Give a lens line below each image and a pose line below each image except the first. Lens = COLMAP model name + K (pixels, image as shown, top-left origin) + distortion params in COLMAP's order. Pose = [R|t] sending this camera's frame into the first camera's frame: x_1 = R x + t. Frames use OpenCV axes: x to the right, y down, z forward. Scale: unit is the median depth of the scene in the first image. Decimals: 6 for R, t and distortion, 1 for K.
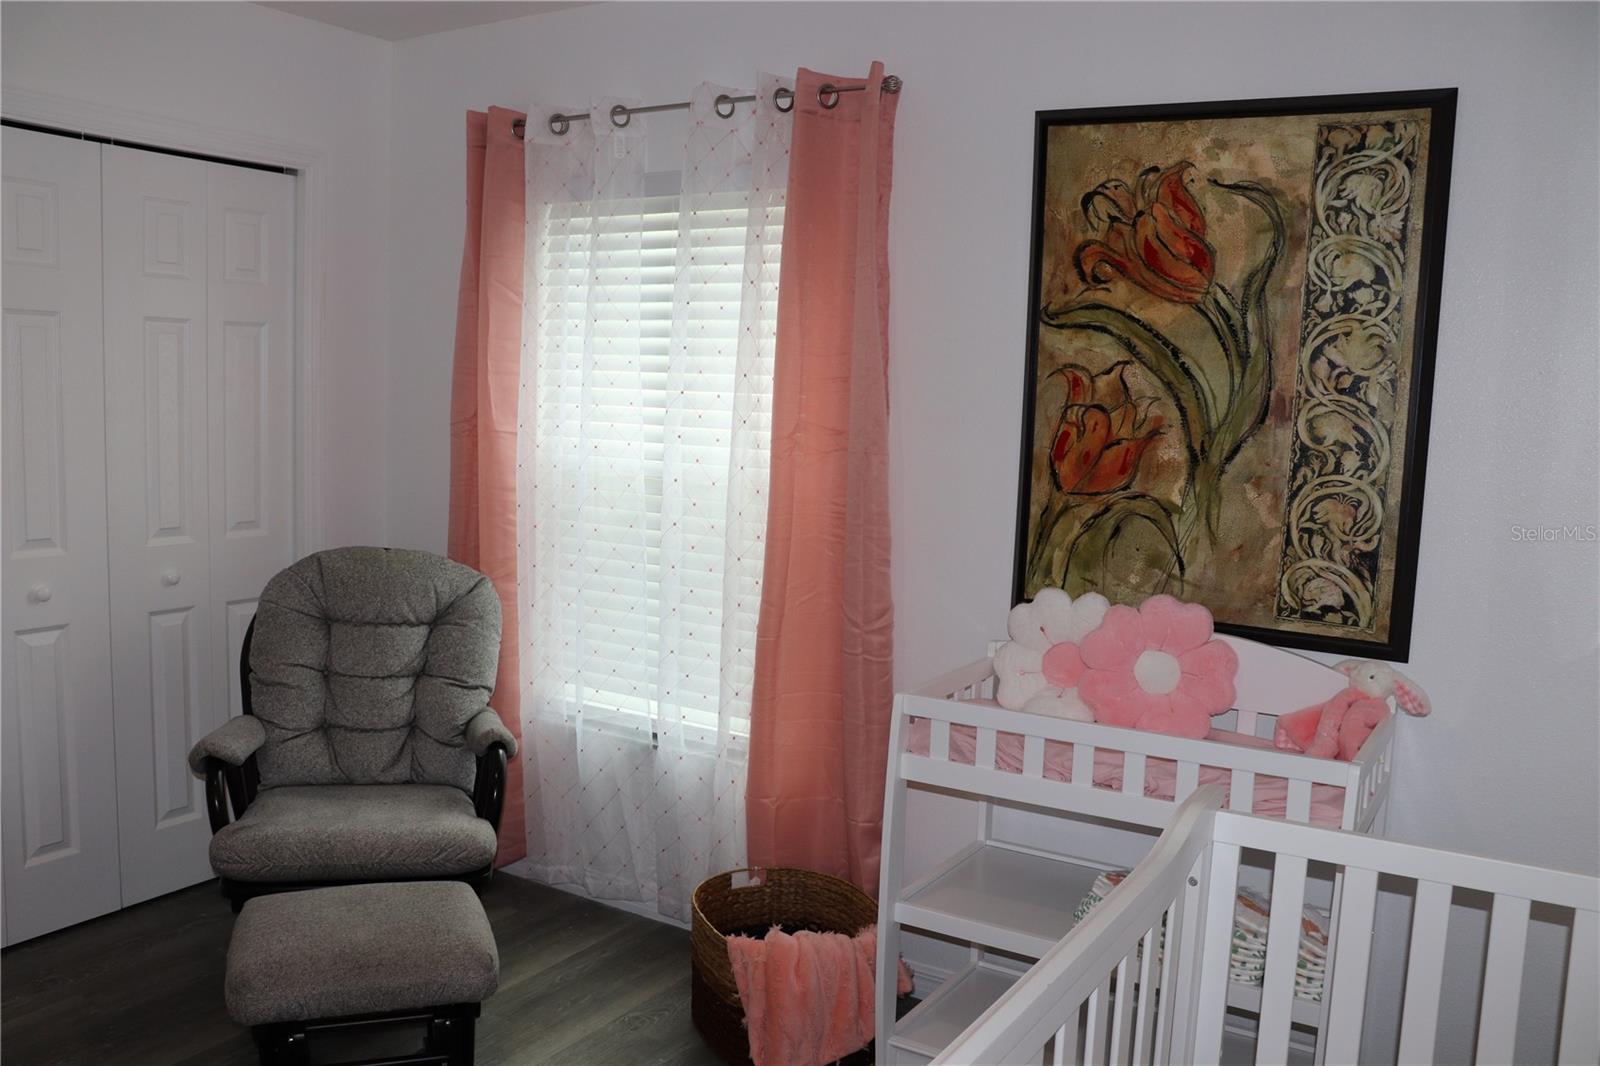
lens RADIAL K [[1317.3, 0, 798.0], [0, 1317.3, 538.4], [0, 0, 1]] dist [-0.162232, 0.140467]
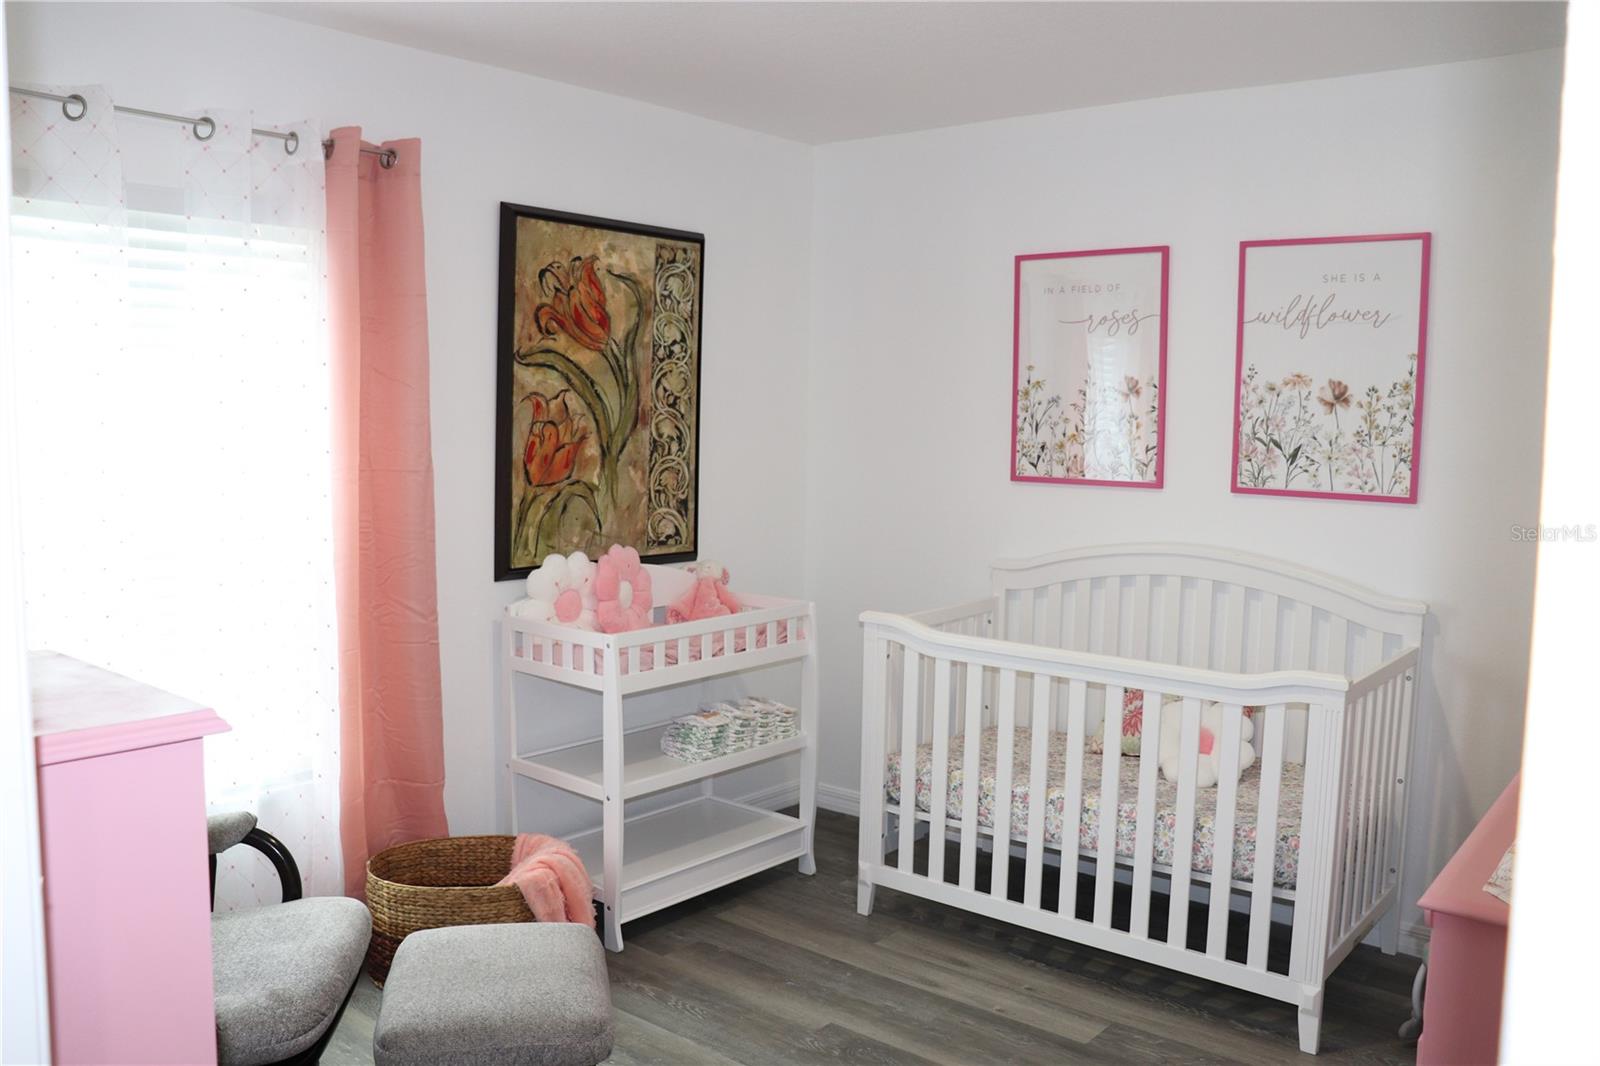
lens RADIAL K [[1317.3, 0, 799.6], [0, 1317.3, 527.9], [0, 0, 1]] dist [-0.162232, 0.140467]
pose [[0.144460, -0.125389, 0.981534, -1.204131], [0.101830, 0.988556, 0.111299, -0.125642], [-0.984257, 0.083871, 0.155576, 0.560647]]
